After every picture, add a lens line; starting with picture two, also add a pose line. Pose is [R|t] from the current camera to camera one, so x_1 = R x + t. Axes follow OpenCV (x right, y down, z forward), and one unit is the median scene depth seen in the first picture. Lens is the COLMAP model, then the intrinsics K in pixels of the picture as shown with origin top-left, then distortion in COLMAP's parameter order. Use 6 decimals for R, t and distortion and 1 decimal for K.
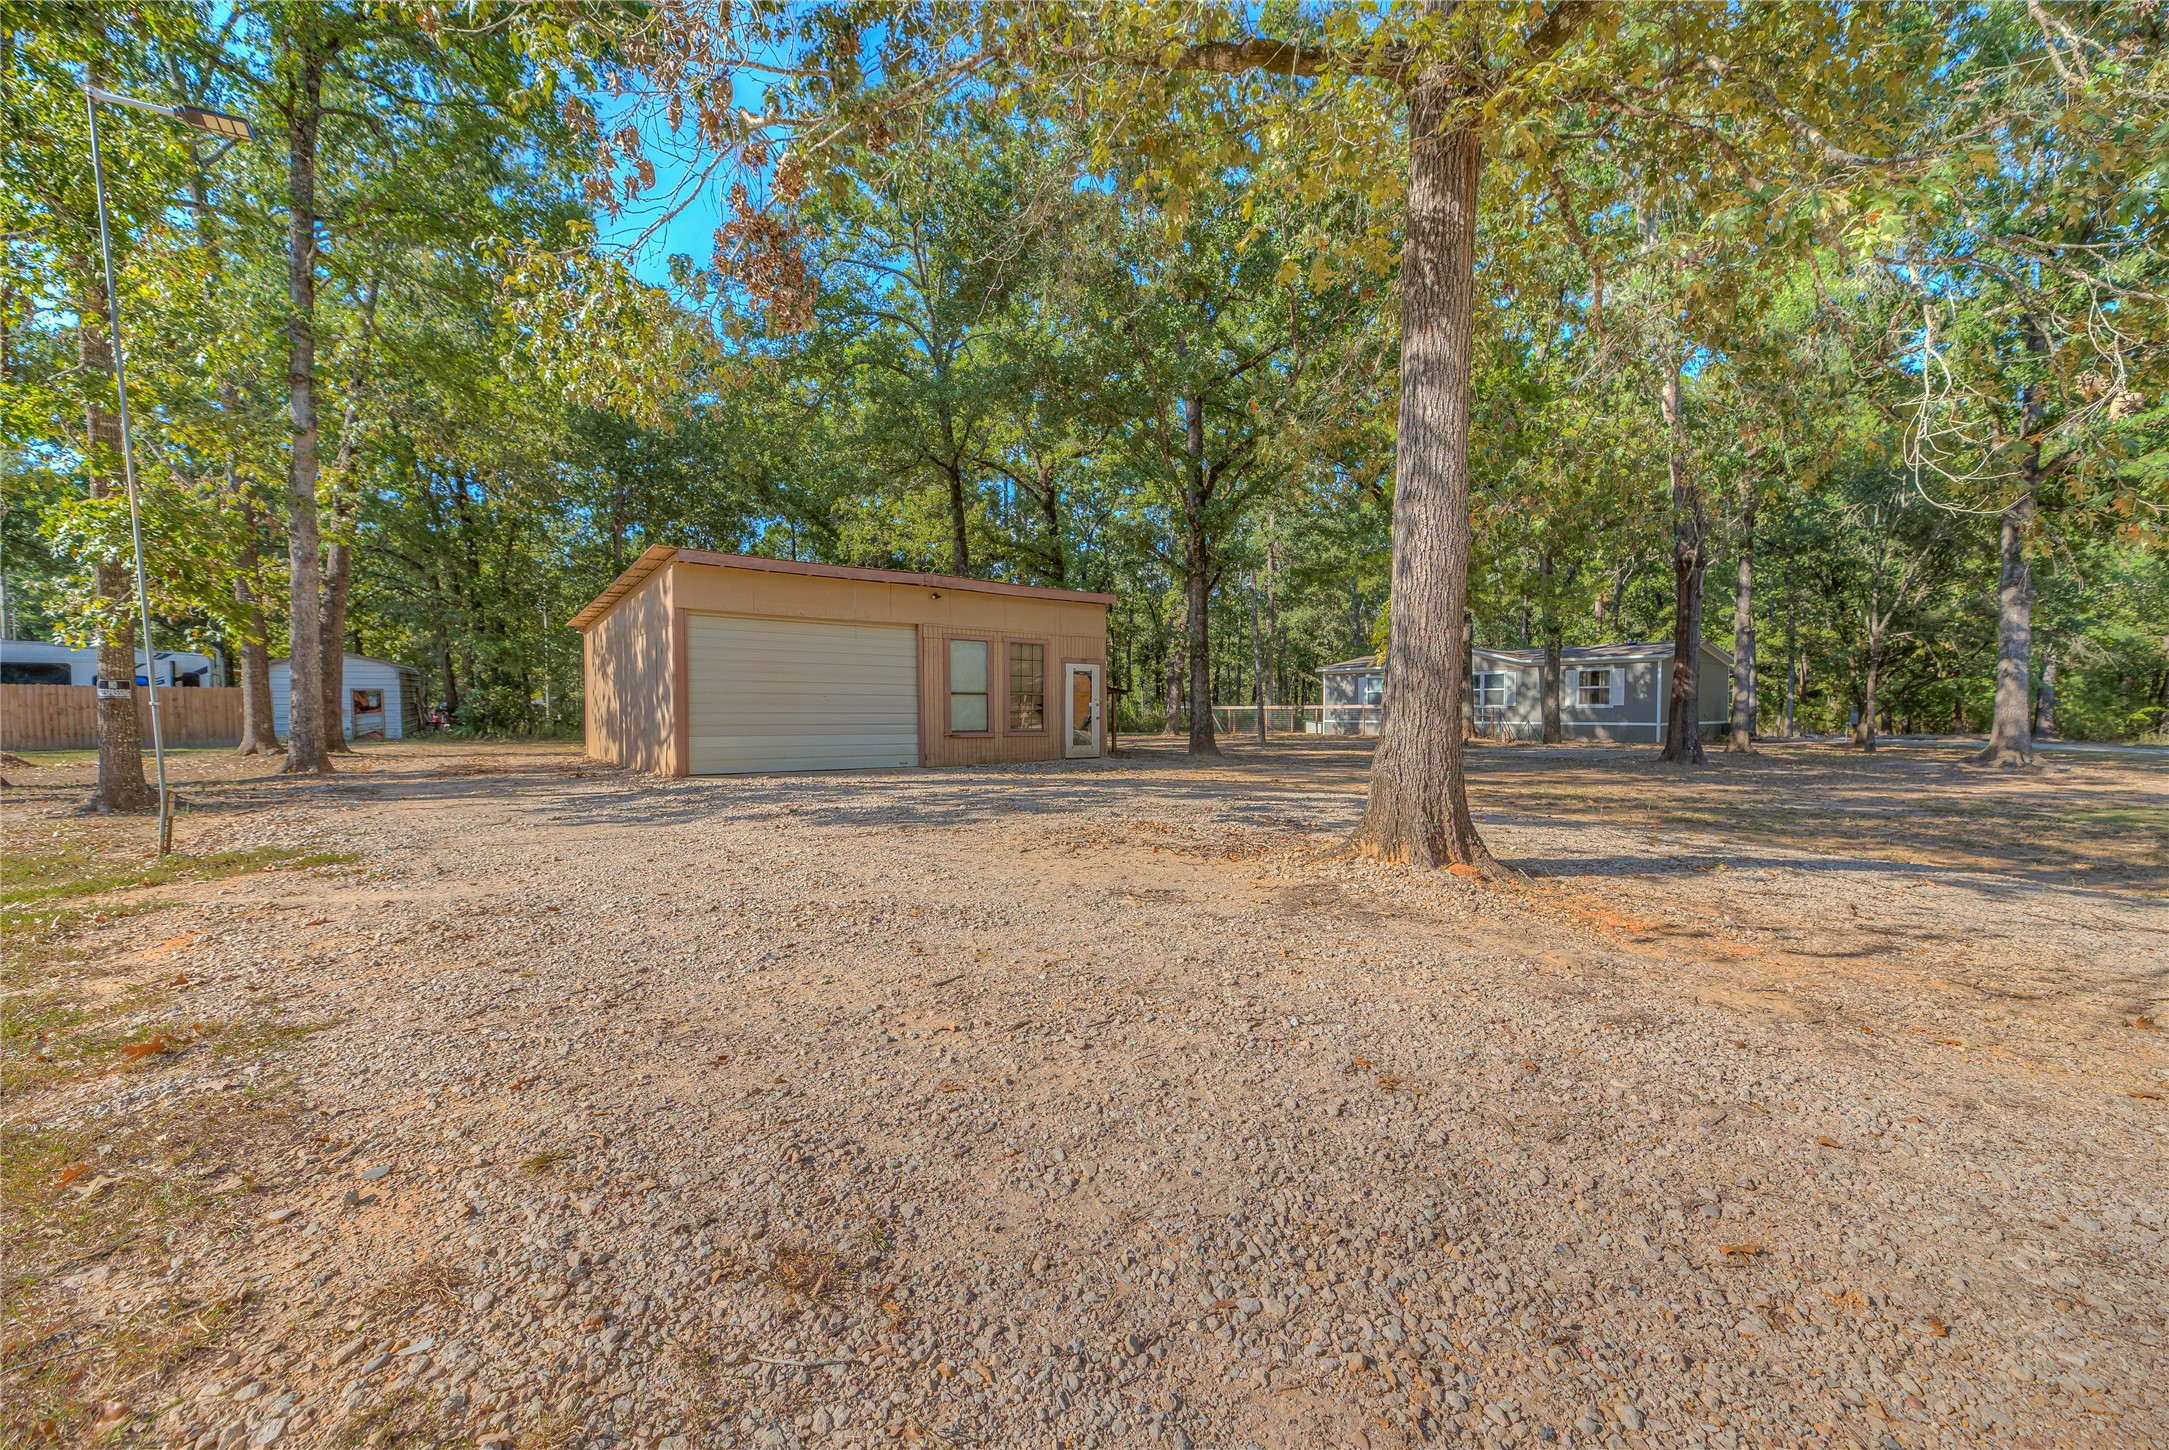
lens RADIAL K [[892.4, 0, 1098.4], [0, 892.4, 725.2], [0, 0, 1]] dist [0.012135, 0.000237]
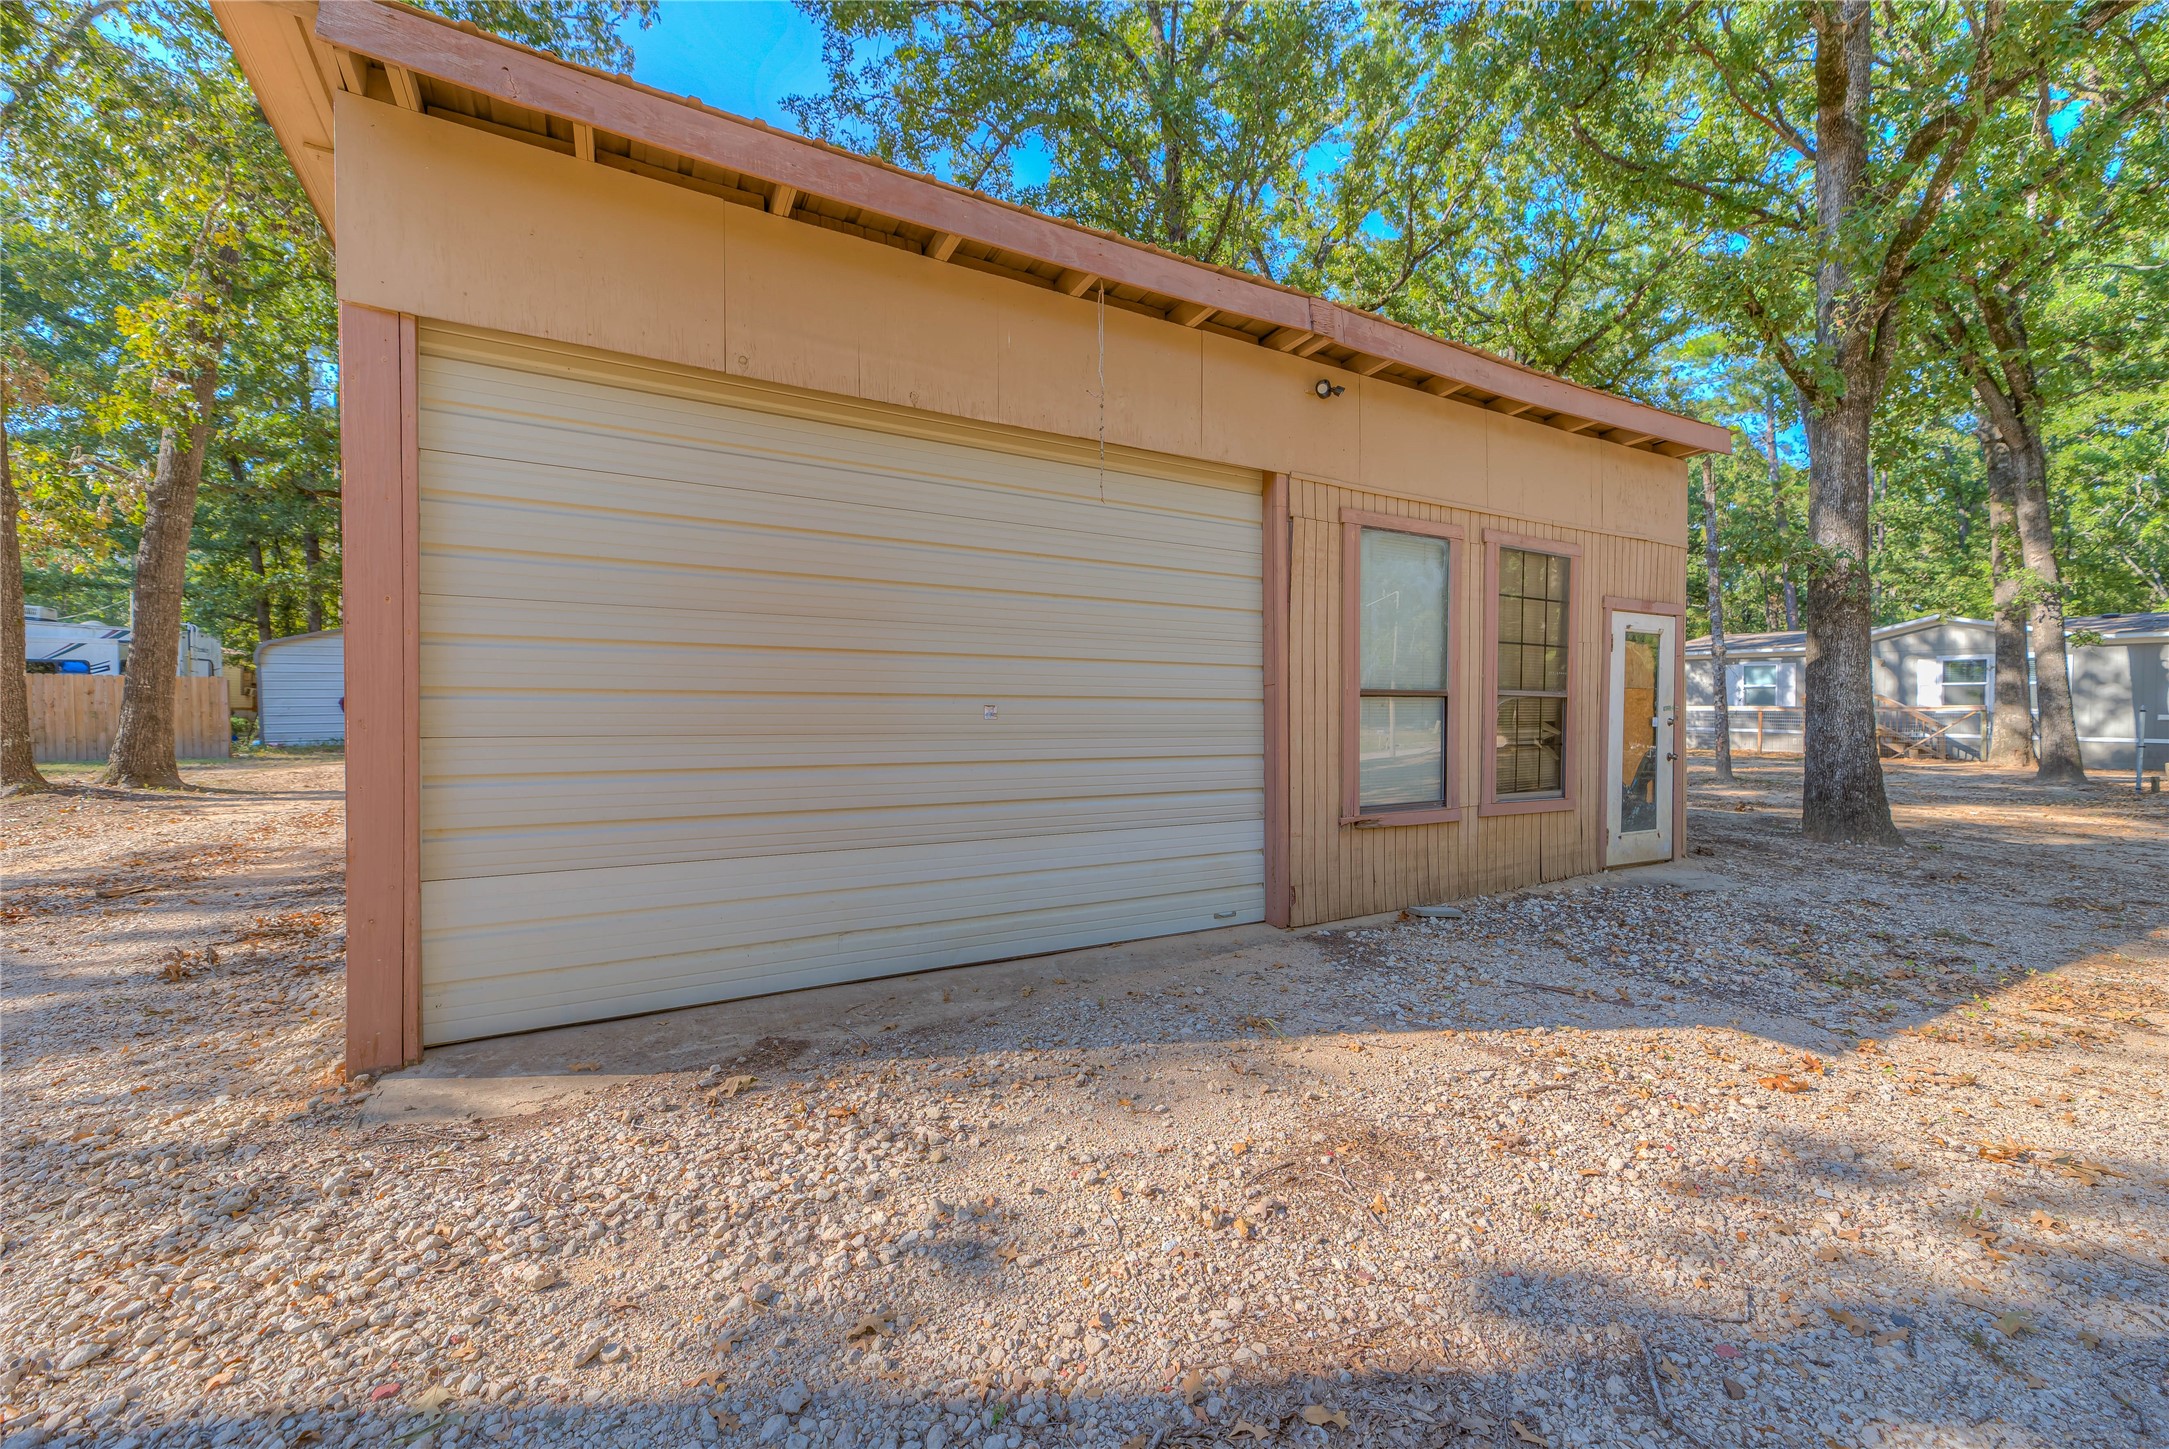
lens RADIAL K [[897.0, 0, 1107.7], [0, 897.0, 686.2], [0, 0, 1]] dist [0.001796, -0.000424]
pose [[0.989727, 0.003742, -0.142923, -0.120036], [-0.008836, 0.999347, -0.035027, -0.014606], [0.142699, 0.035930, 0.989114, 0.379985]]
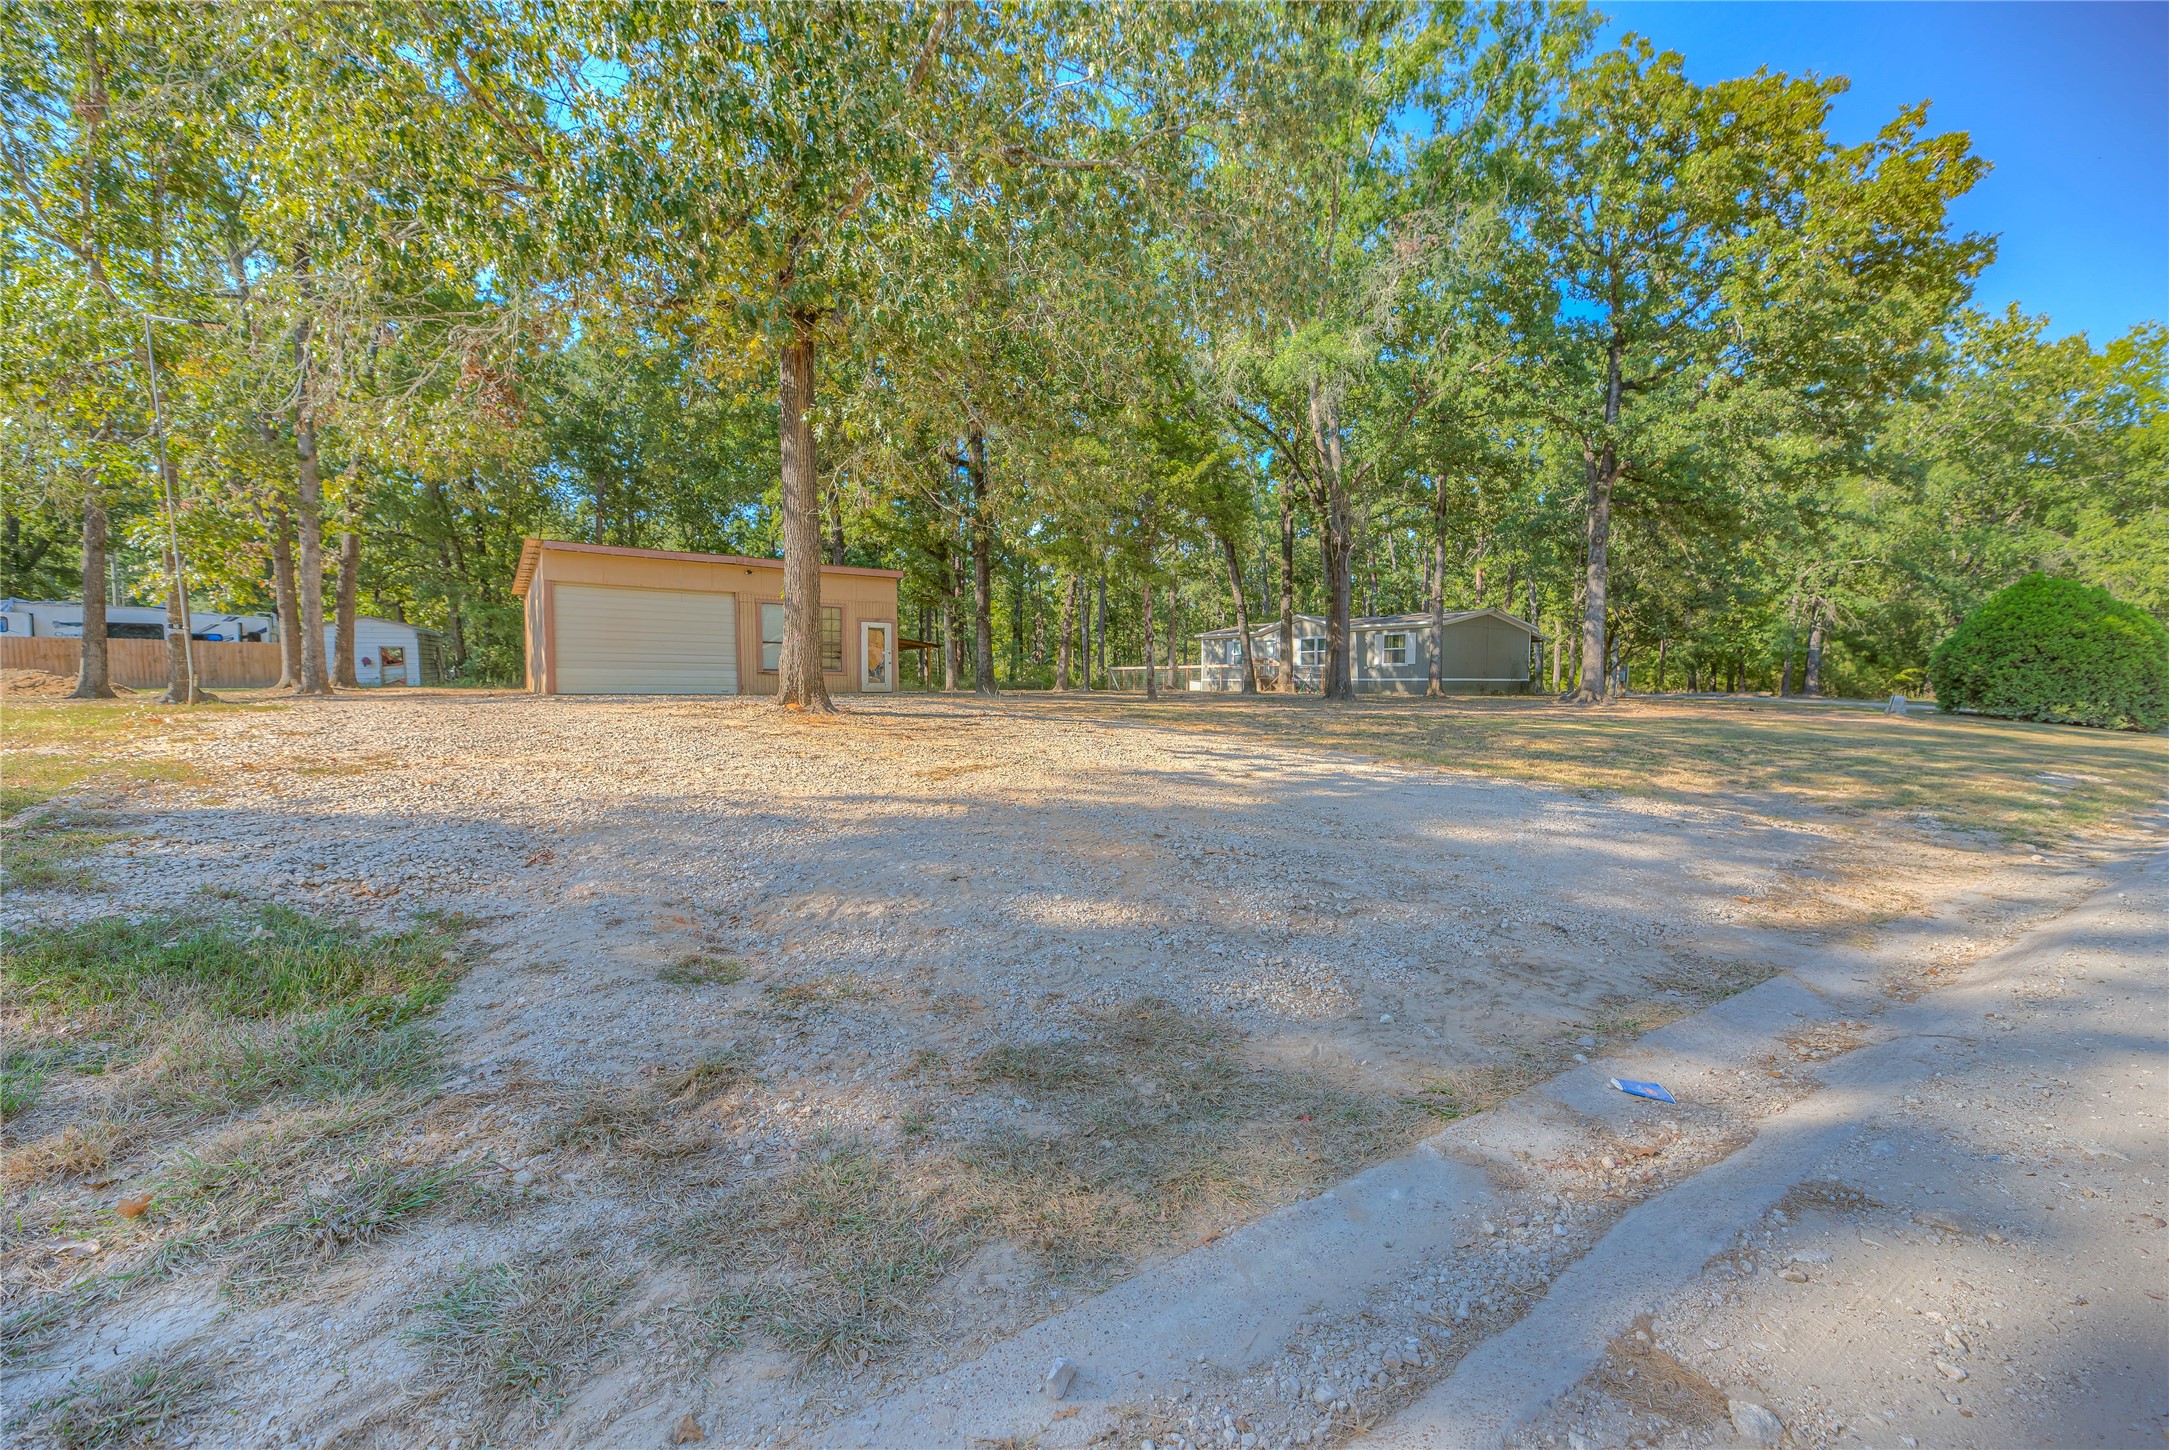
lens RADIAL K [[853.2, 0, 1089.9], [0, 853.2, 716.3], [0, 0, 1]] dist [0.012326, 0.000050]
pose [[0.999317, 0.005433, -0.036550, 0.227451], [-0.004544, 0.999693, 0.024375, 0.026409], [0.036671, -0.024192, 0.999035, -0.184654]]
